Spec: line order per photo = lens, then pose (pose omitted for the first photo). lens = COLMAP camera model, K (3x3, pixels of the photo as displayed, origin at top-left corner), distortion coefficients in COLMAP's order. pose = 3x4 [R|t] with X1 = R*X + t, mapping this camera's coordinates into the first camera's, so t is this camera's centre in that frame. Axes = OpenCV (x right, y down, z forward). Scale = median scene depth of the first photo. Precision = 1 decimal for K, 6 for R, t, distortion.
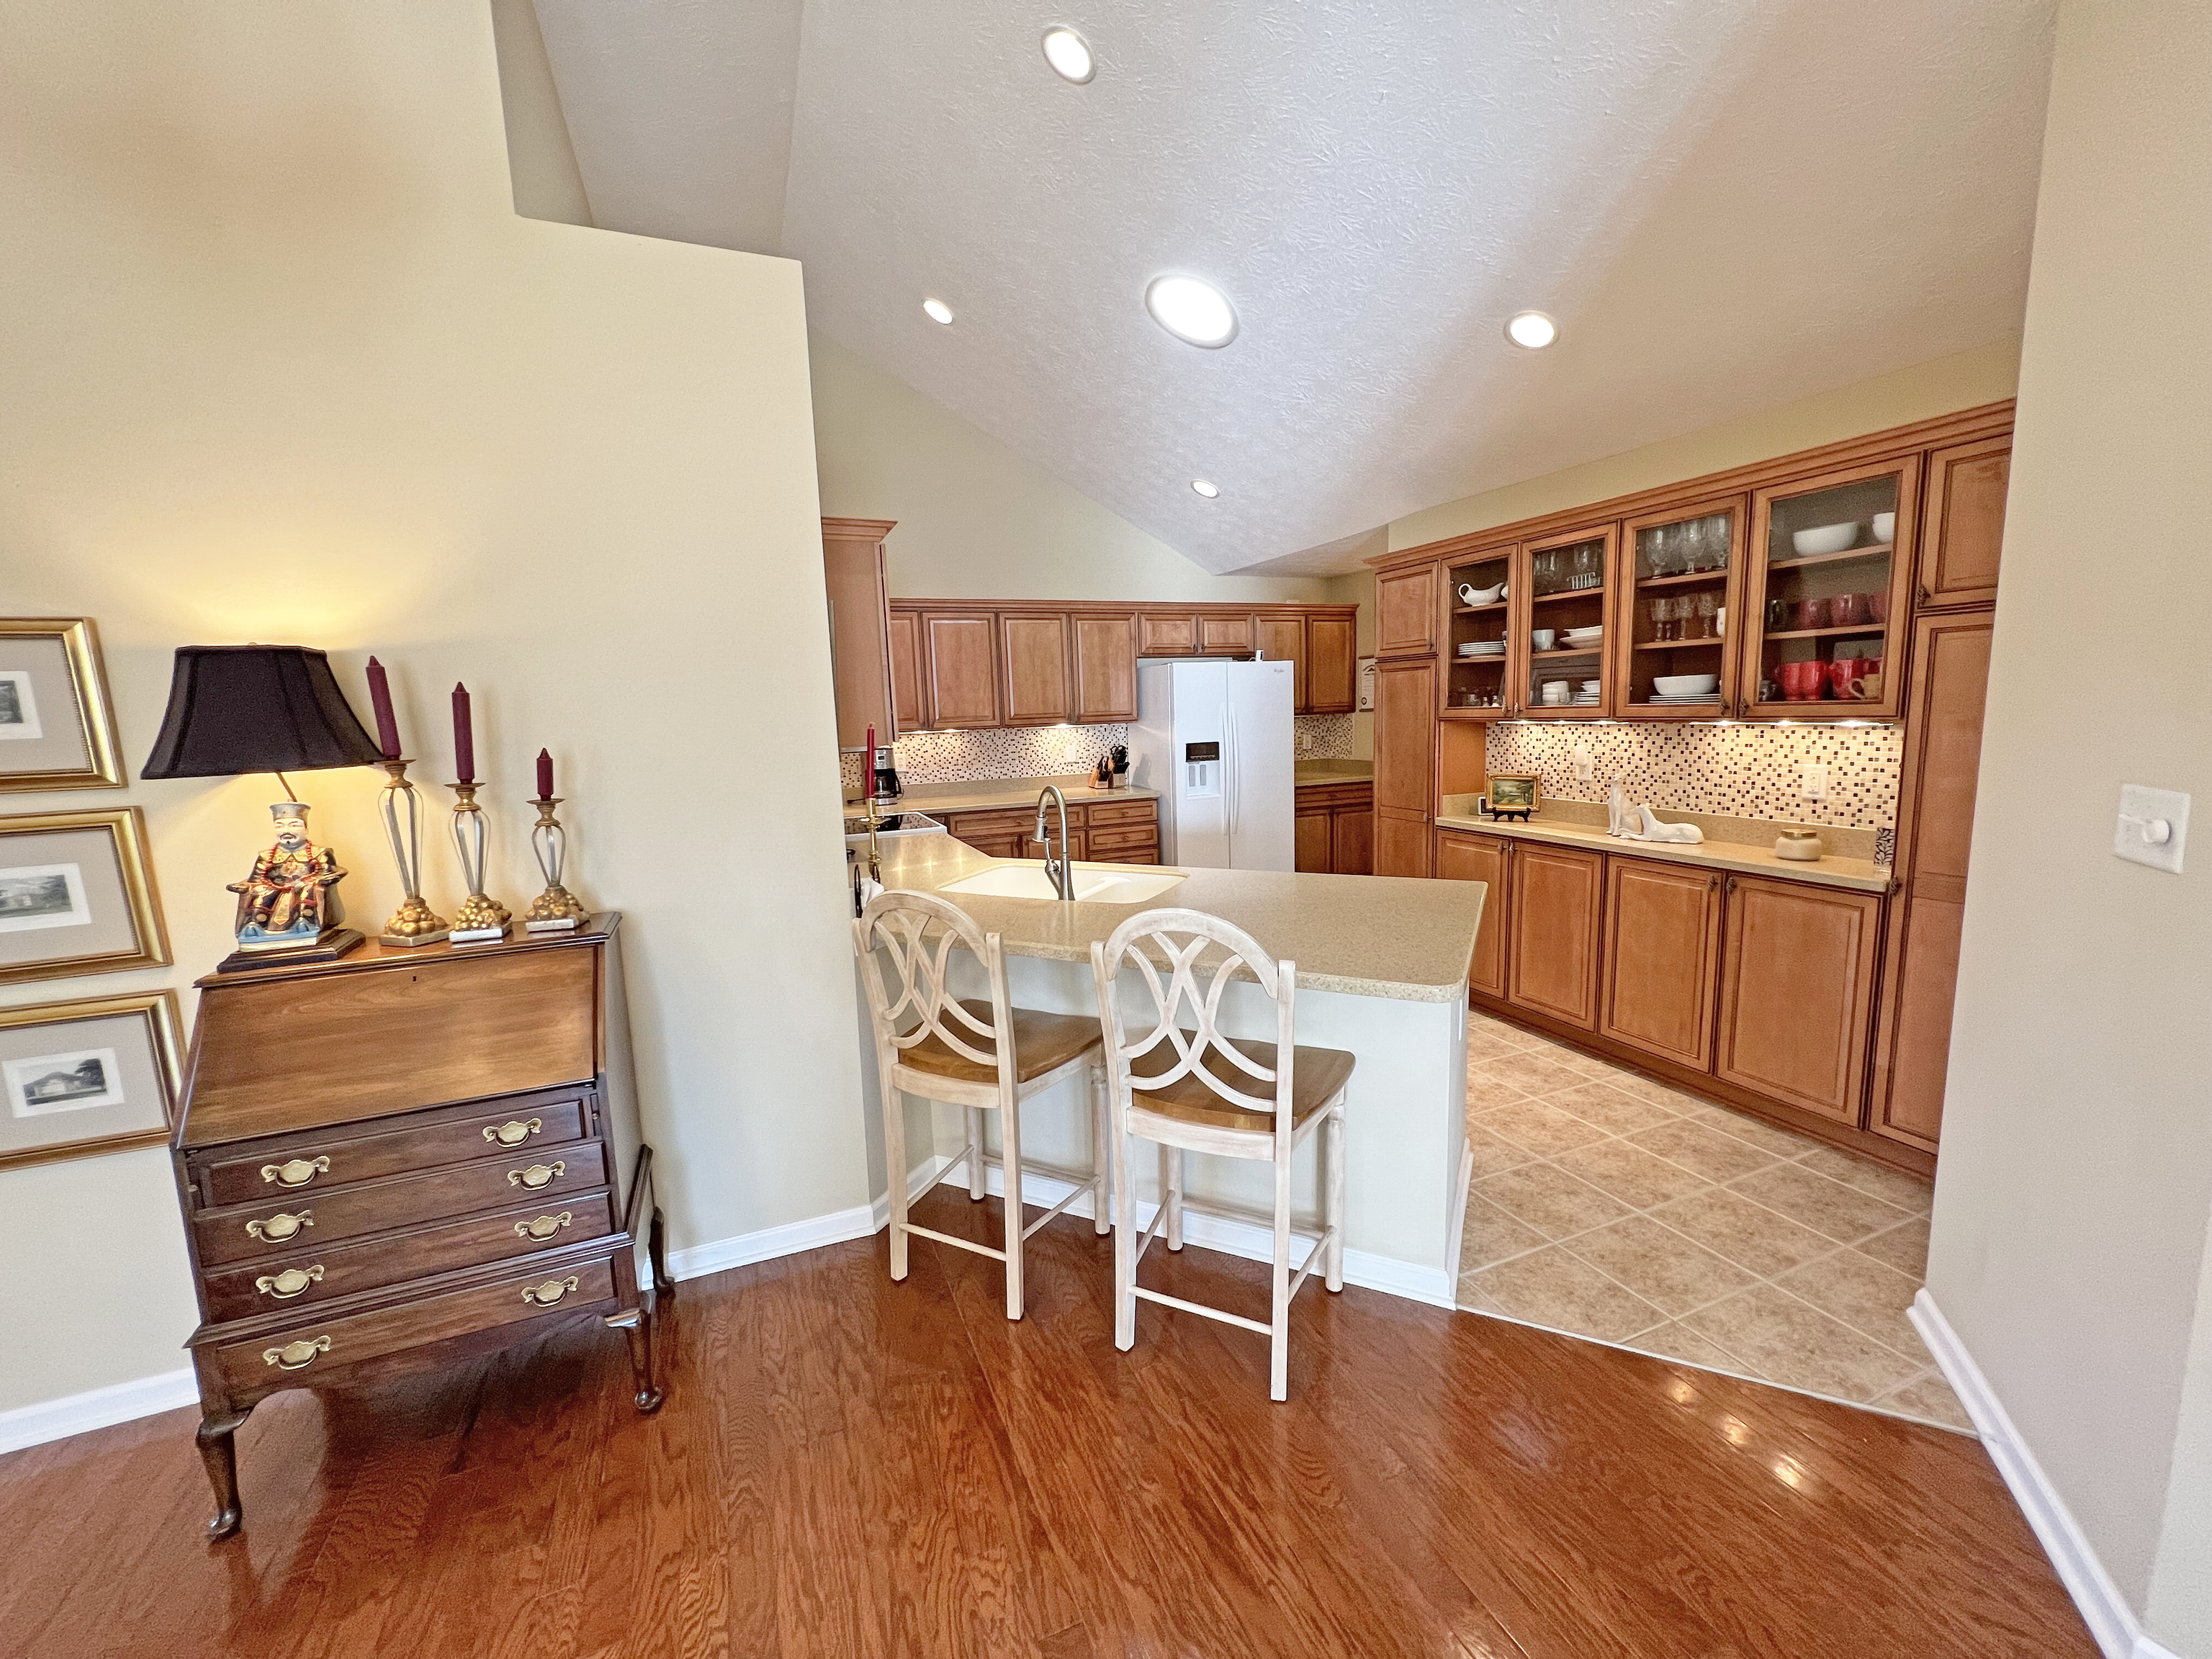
lens RADIAL K [[882.6, 0, 1107.7], [0, 882.6, 828.0], [0, 0, 1]] dist [-0.003428, 0.000352]
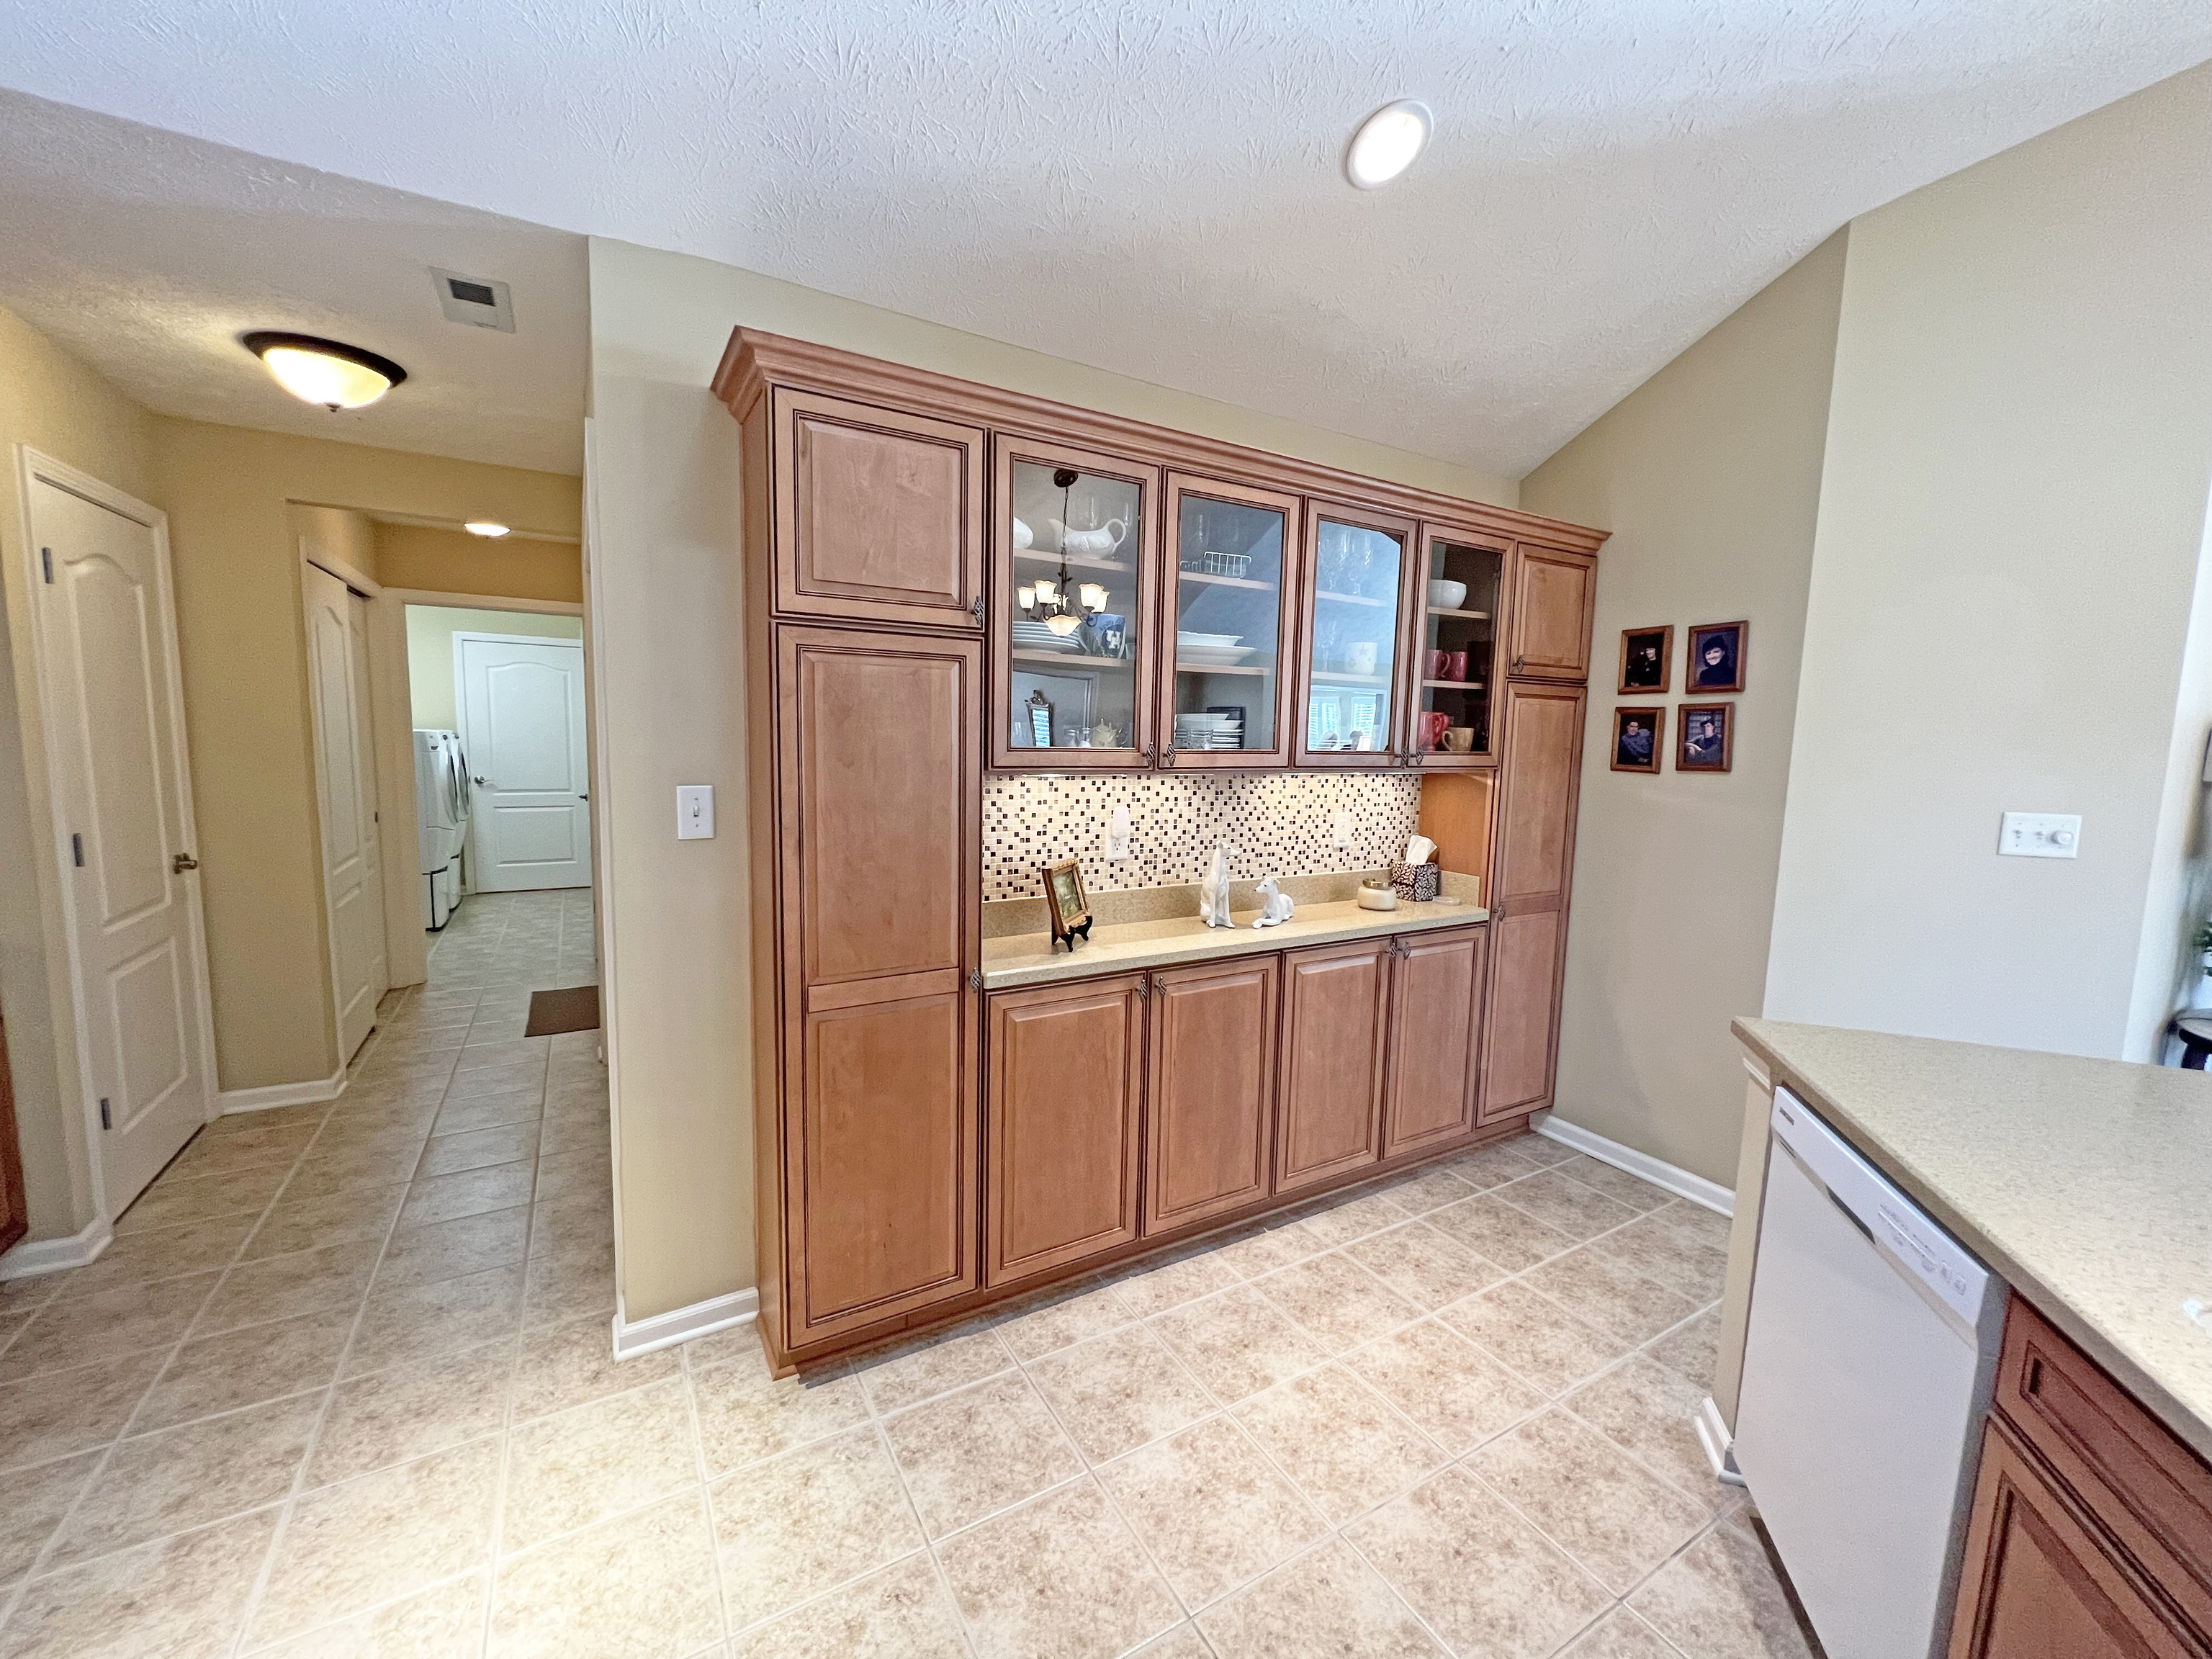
lens RADIAL K [[882.6, 0, 1107.7], [0, 882.6, 828.0], [0, 0, 1]] dist [-0.003428, 0.000352]
pose [[-0.133044, -0.079867, 0.987887, -0.130837], [0.115393, 0.988721, 0.095475, -0.160726], [-0.984370, 0.126697, -0.122327, 1.230954]]
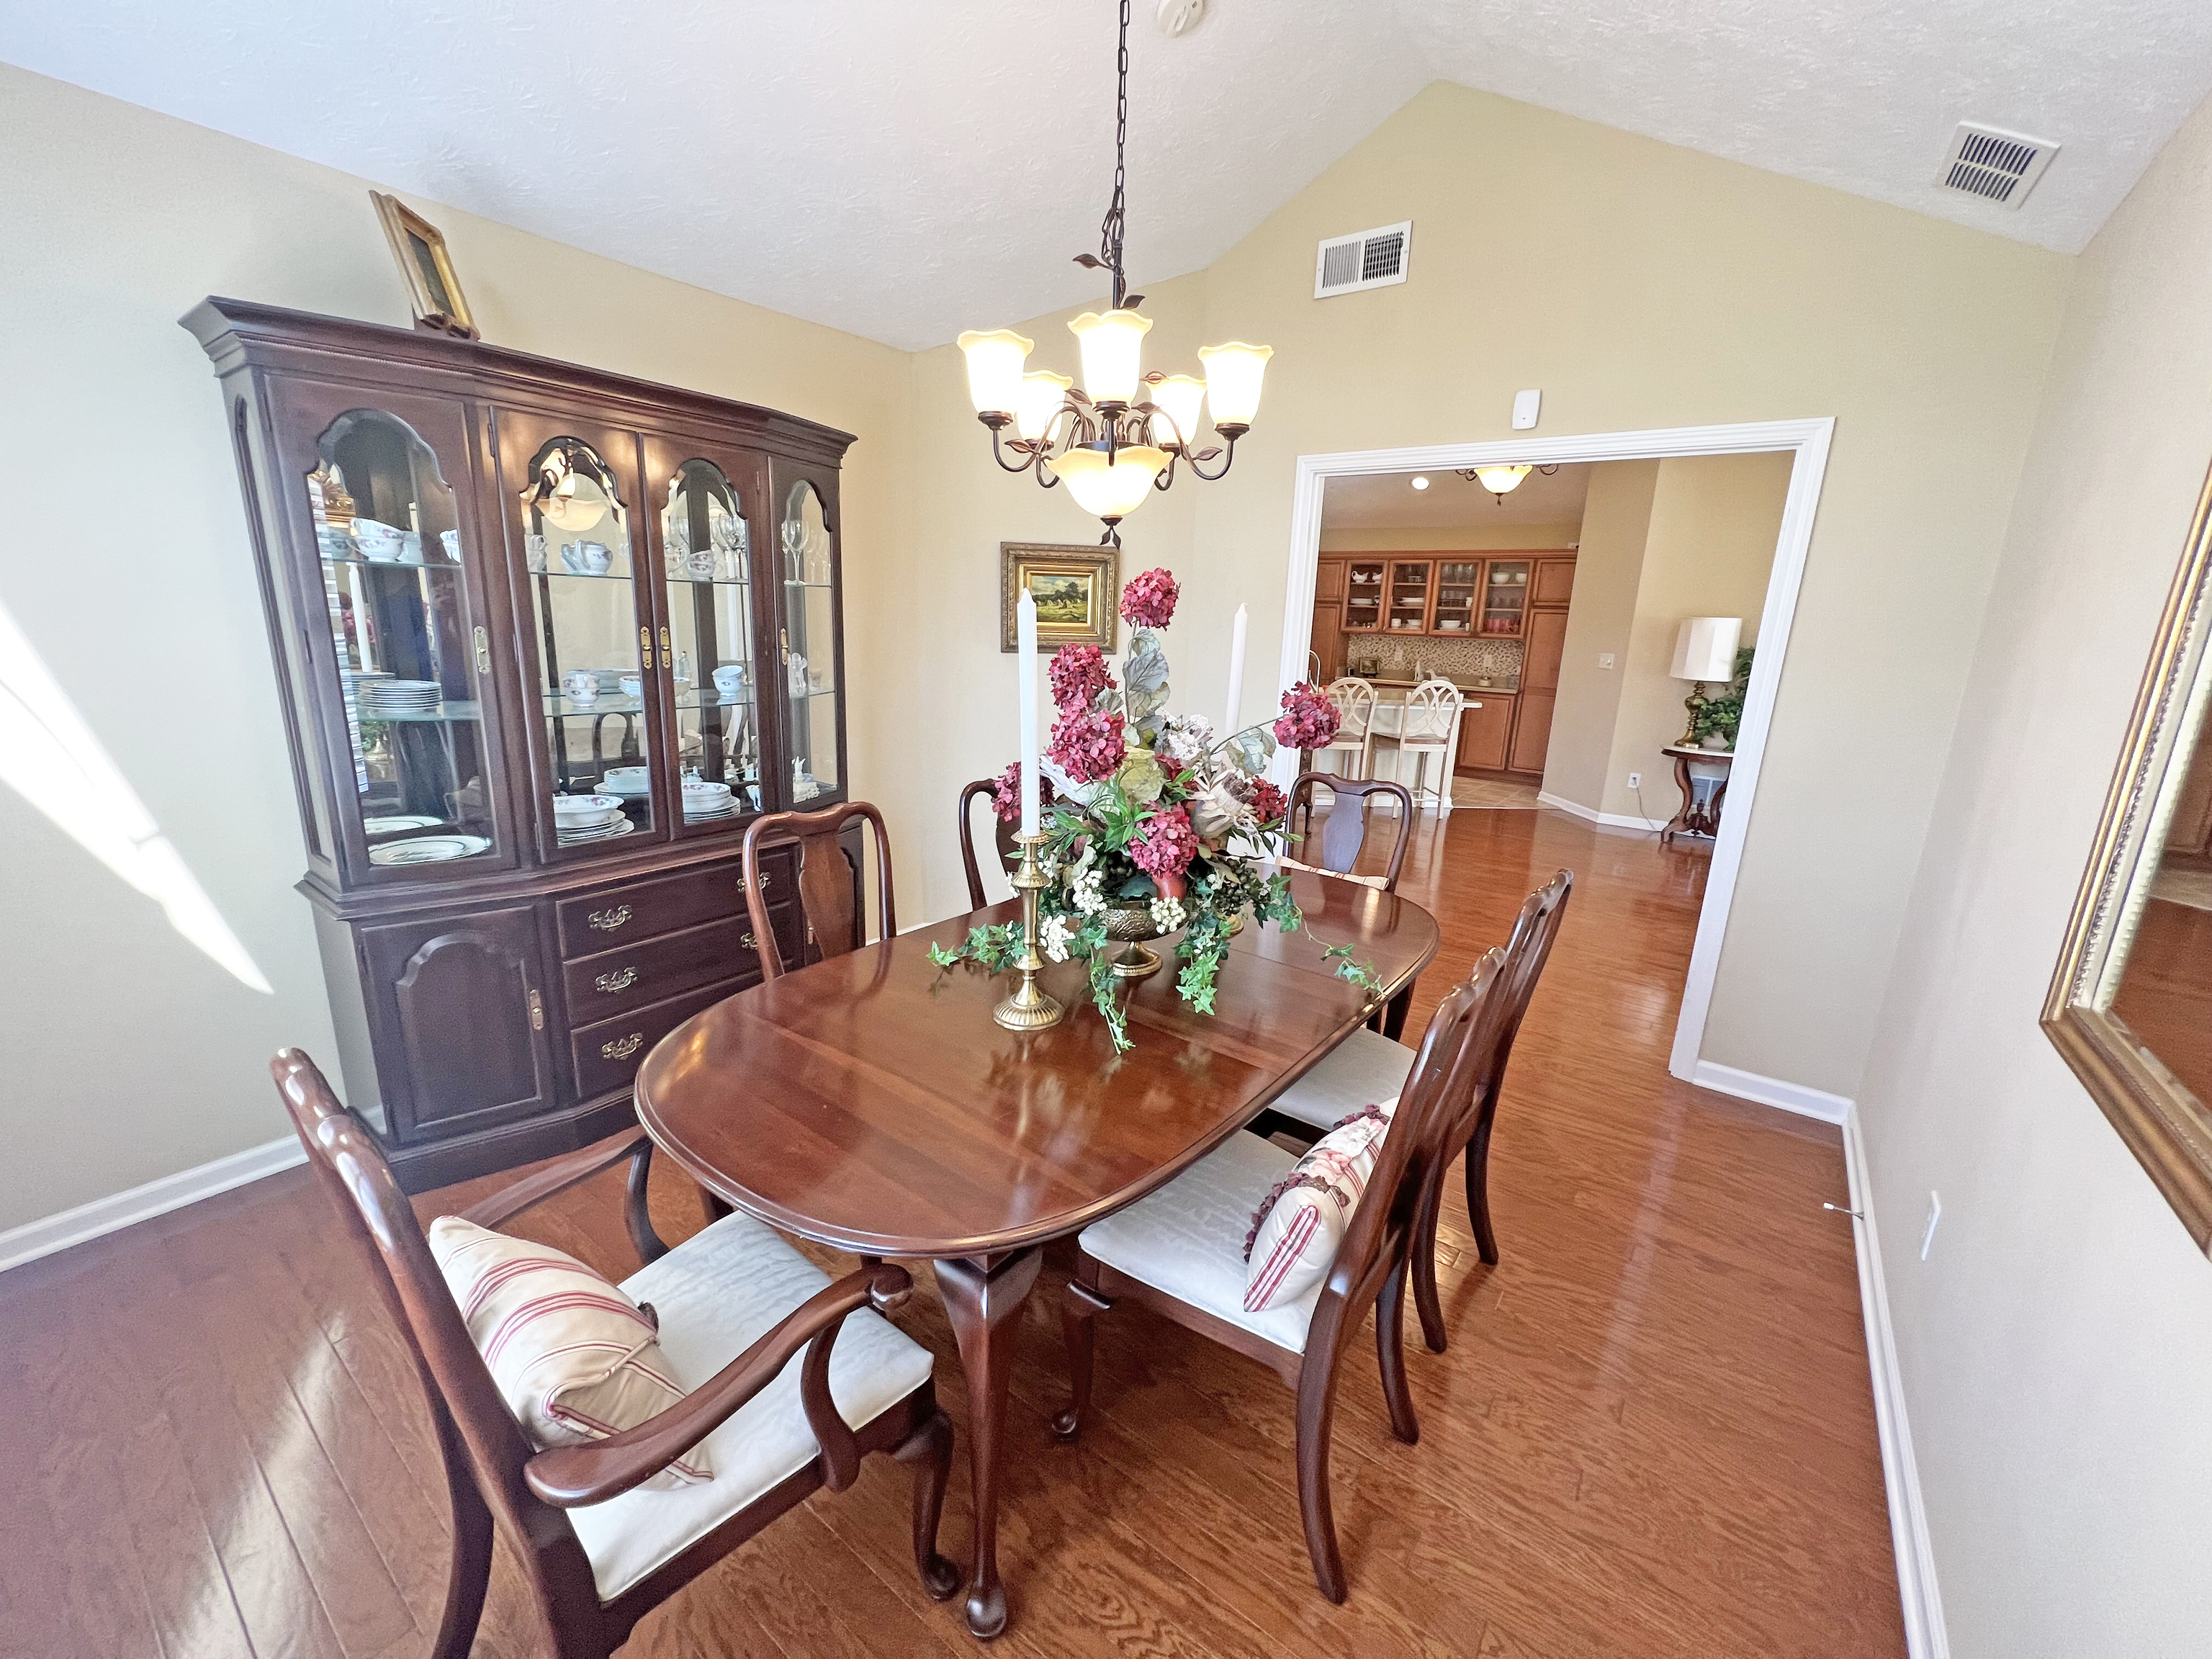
lens RADIAL K [[882.6, 0, 1107.7], [0, 882.6, 828.0], [0, 0, 1]] dist [-0.003428, 0.000352]
pose [[0.858797, -0.060138, 0.508774, -1.597315], [0.007965, 0.994534, 0.104111, 0.164199], [-0.512254, -0.085358, 0.854582, -0.797705]]
